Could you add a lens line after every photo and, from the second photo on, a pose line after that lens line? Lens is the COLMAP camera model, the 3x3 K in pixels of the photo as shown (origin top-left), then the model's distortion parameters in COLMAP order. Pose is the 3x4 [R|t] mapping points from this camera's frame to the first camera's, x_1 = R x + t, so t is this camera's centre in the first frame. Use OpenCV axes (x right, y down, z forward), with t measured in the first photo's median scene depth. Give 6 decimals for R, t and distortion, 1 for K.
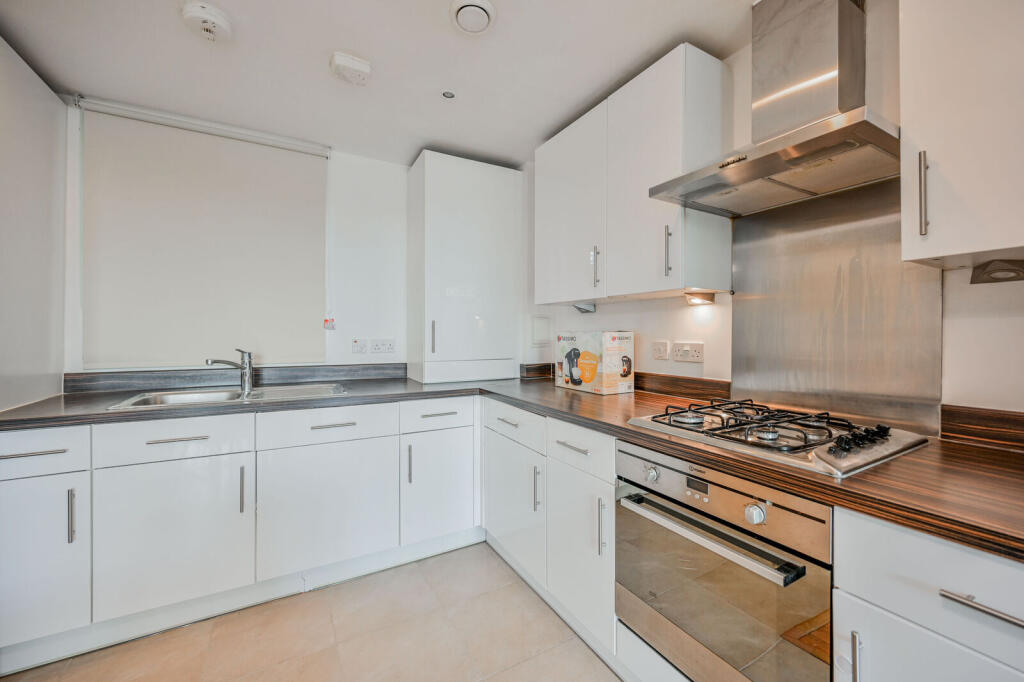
lens RADIAL K [[405.0, 0, 511.7], [0, 405.0, 338.0], [0, 0, 1]] dist [0.000416, 0.000001]
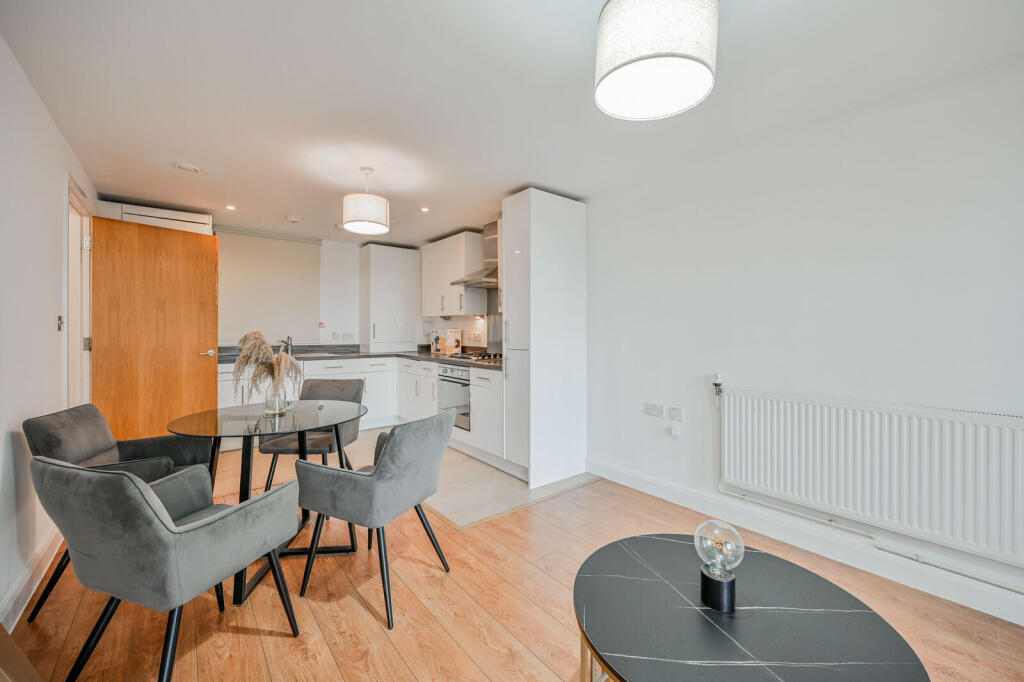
lens RADIAL K [[405.0, 0, 515.2], [0, 405.0, 330.2], [0, 0, 1]] dist [0.000416, 0.000001]
pose [[0.984533, 0.001592, 0.175192, 0.193114], [-0.000423, 0.999977, -0.006710, 0.006711], [-0.175199, 0.006532, 0.984511, -1.439790]]
